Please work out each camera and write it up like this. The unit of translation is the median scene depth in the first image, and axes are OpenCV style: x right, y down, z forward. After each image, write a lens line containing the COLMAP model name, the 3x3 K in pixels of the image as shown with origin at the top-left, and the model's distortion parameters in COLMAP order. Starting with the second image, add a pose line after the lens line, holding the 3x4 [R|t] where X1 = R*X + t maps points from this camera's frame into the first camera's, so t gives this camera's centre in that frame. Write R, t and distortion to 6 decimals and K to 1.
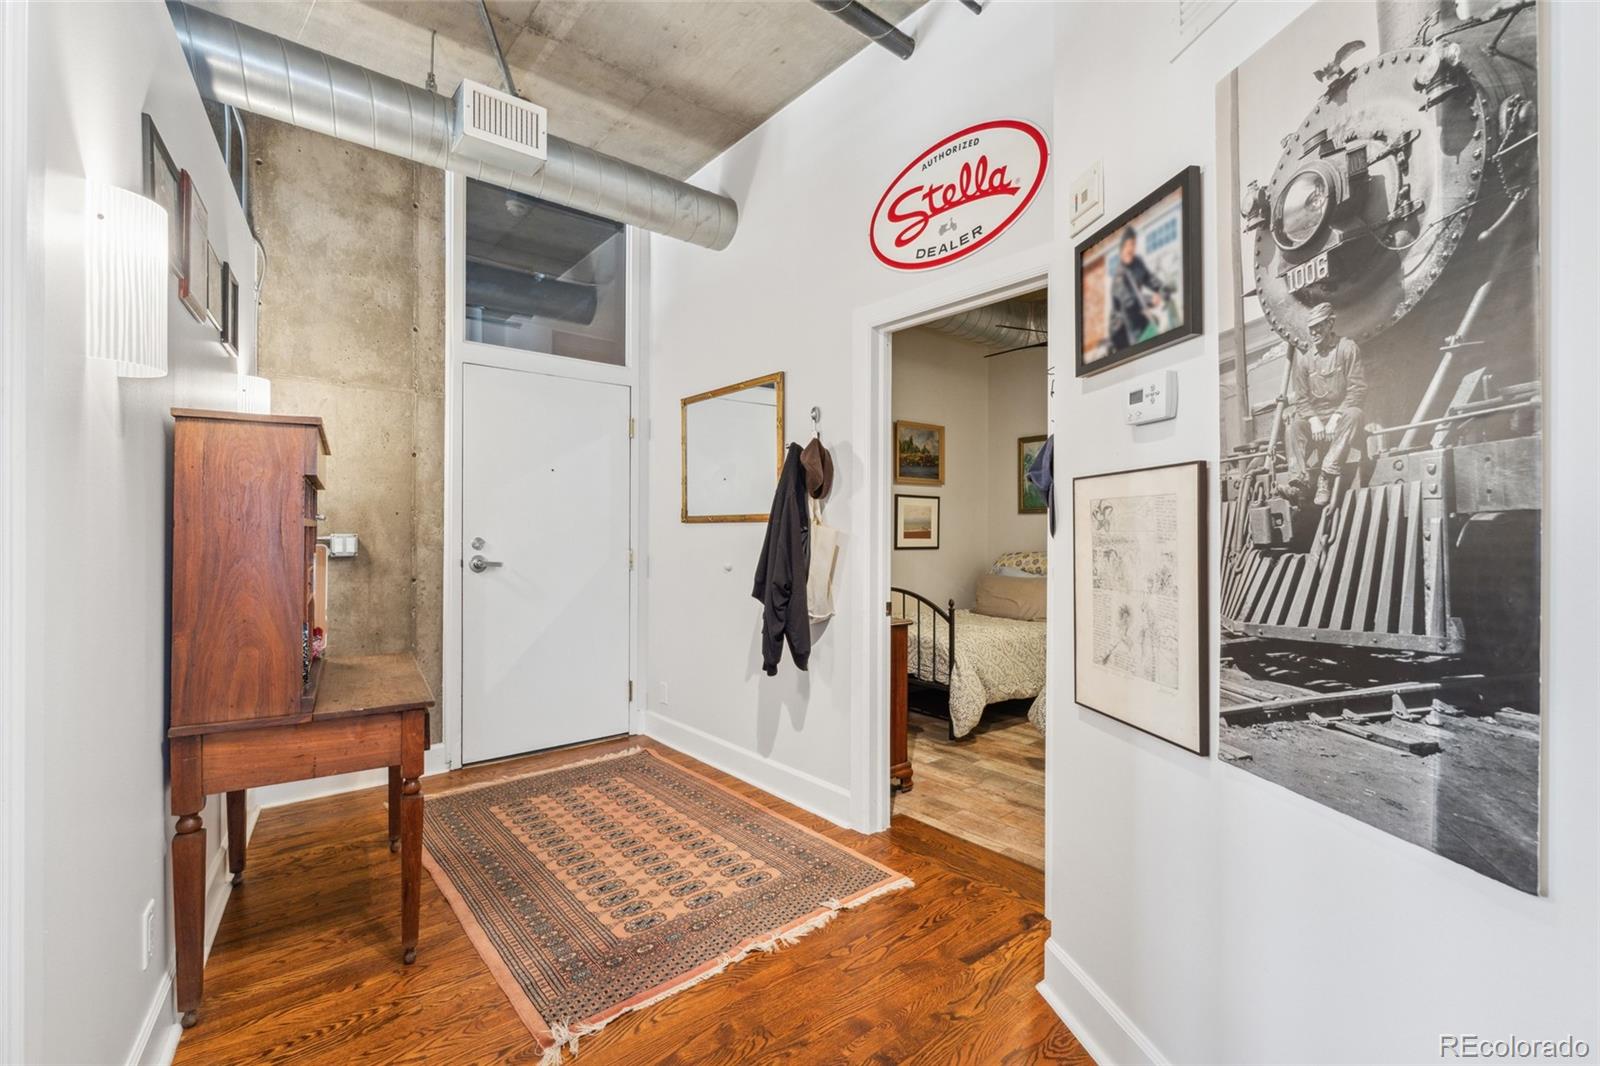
lens RADIAL K [[690.9, 0, 798.7], [0, 690.9, 536.3], [0, 0, 1]] dist [-0.006085, 0.000331]
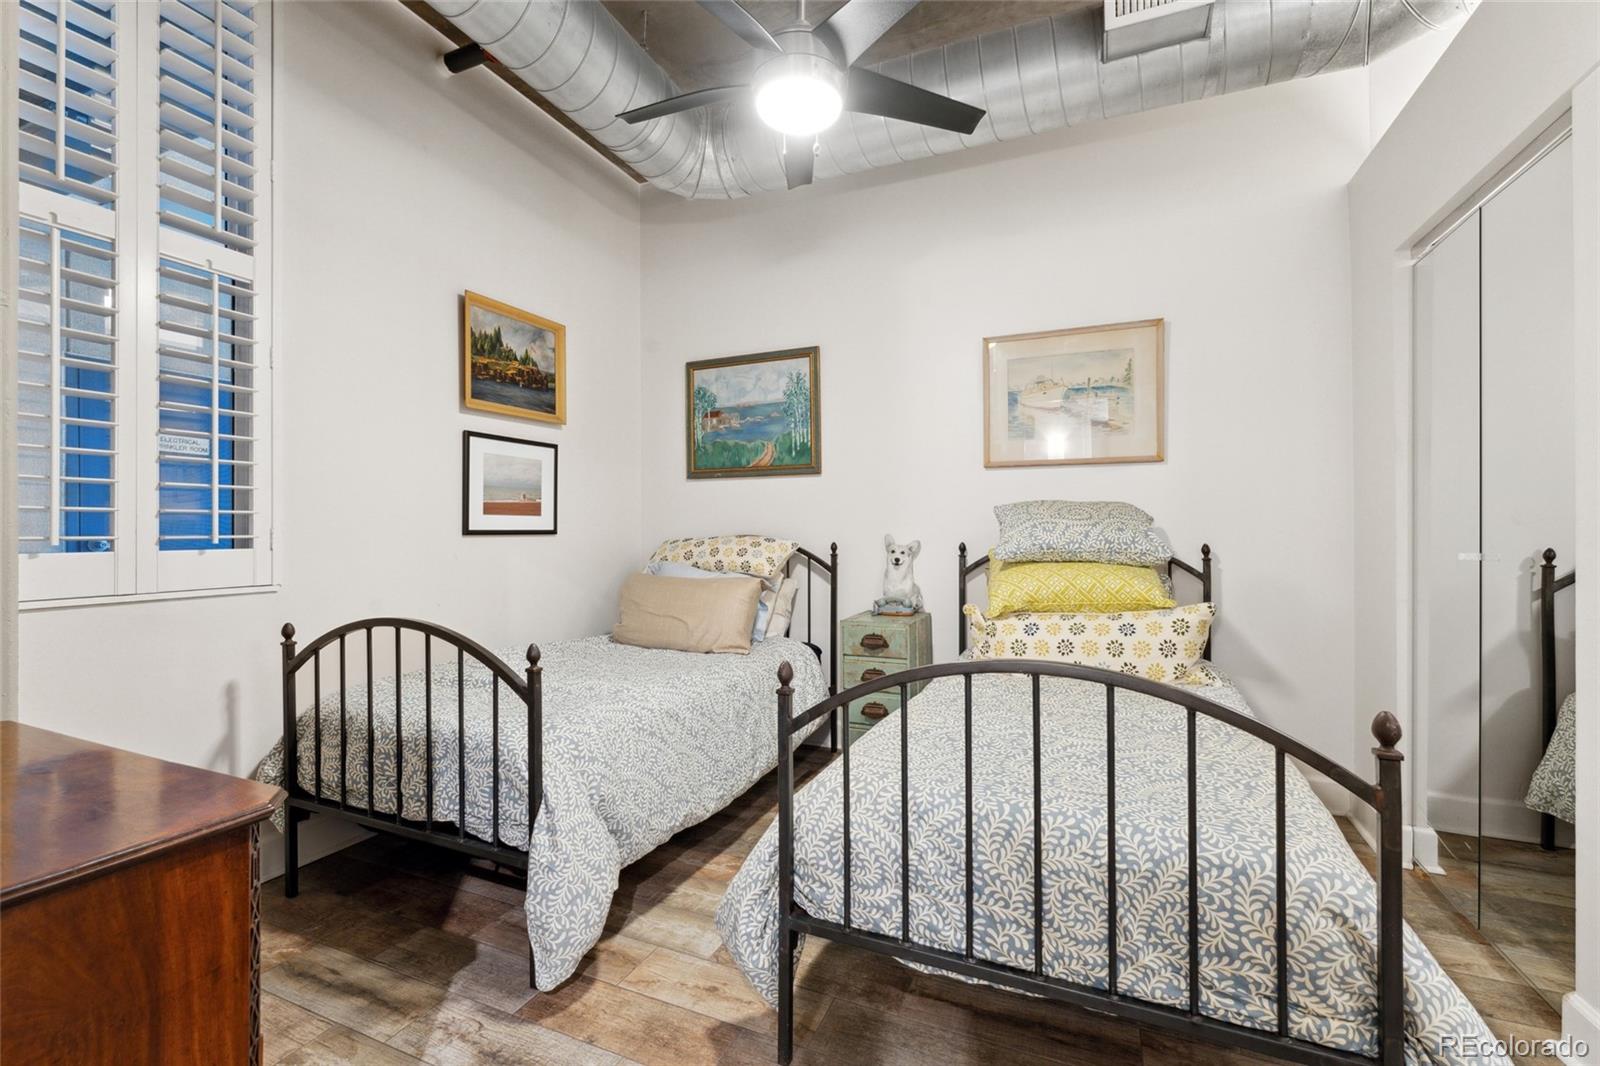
lens RADIAL K [[690.9, 0, 795.7], [0, 690.9, 522.7], [0, 0, 1]] dist [-0.006085, 0.000331]
pose [[0.894424, -0.003164, 0.447209, 0.174305], [0.008303, 0.999920, -0.009531, 0.022703], [-0.447143, 0.012238, 0.894379, 0.549890]]
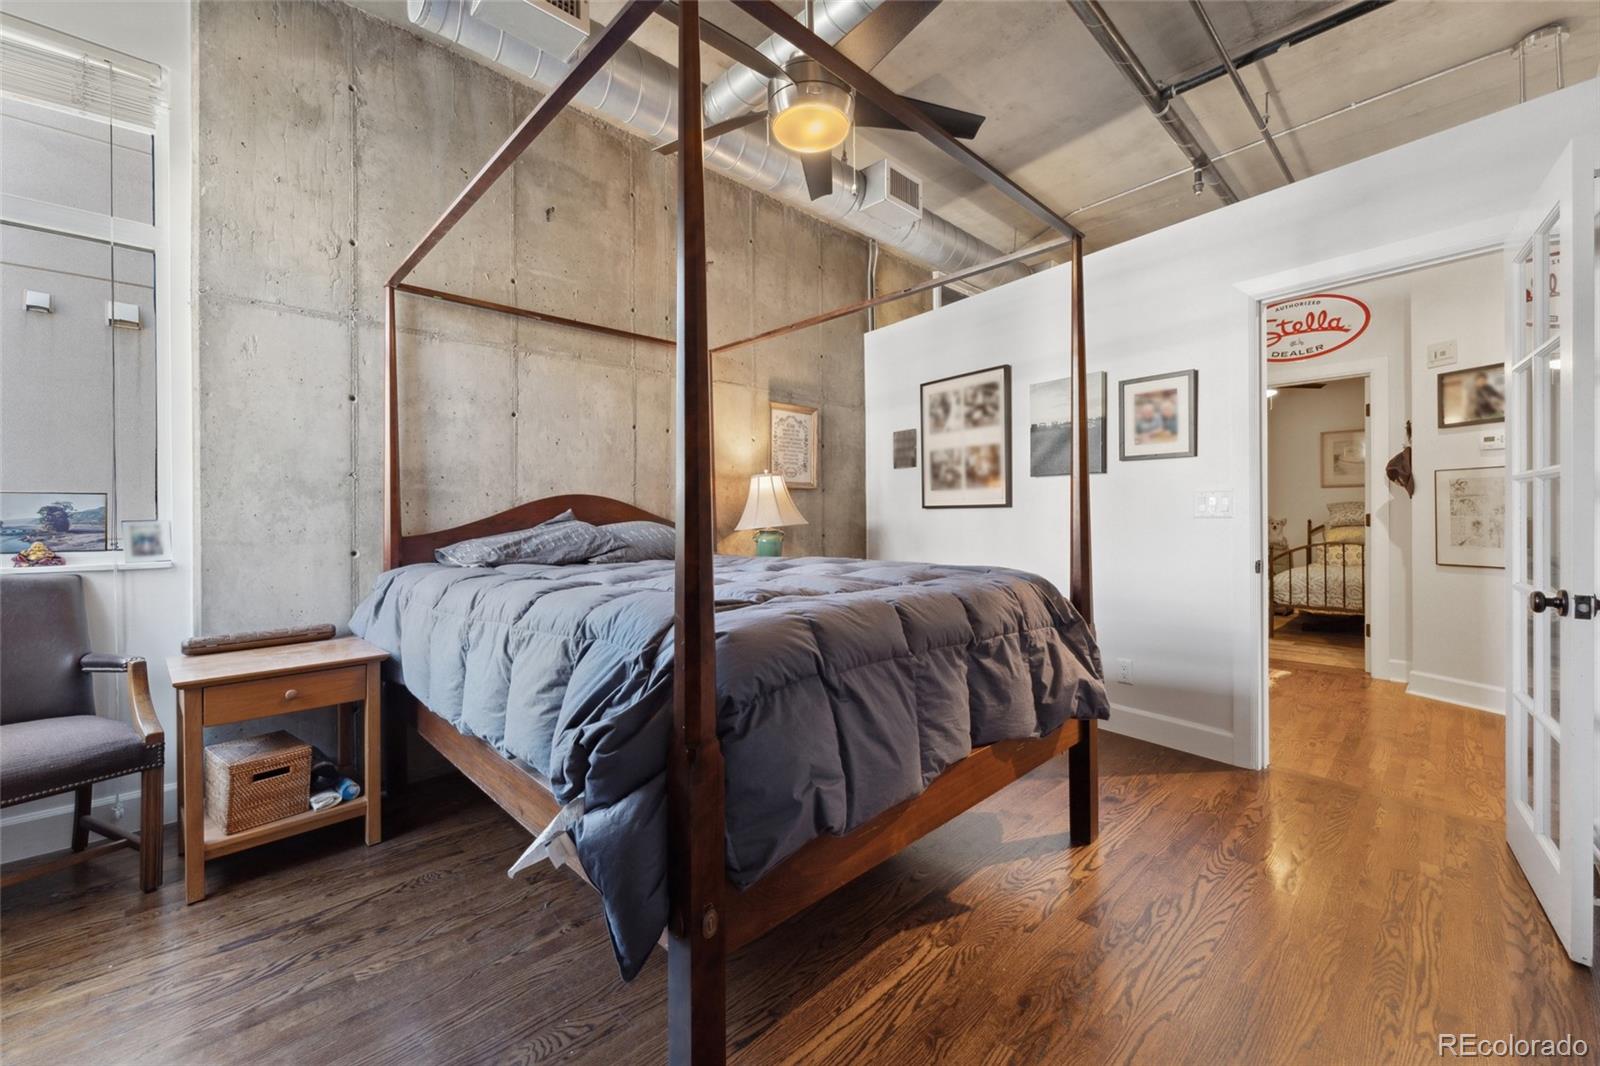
lens RADIAL K [[644.9, 0, 792.6], [0, 644.9, 520.0], [0, 0, 1]] dist [-0.004079, 0.001892]
pose [[0.997428, -0.015694, 0.069932, -0.766957], [0.015774, 0.999875, -0.000590, 0.020622], [-0.069914, 0.001691, 0.997552, -0.414191]]
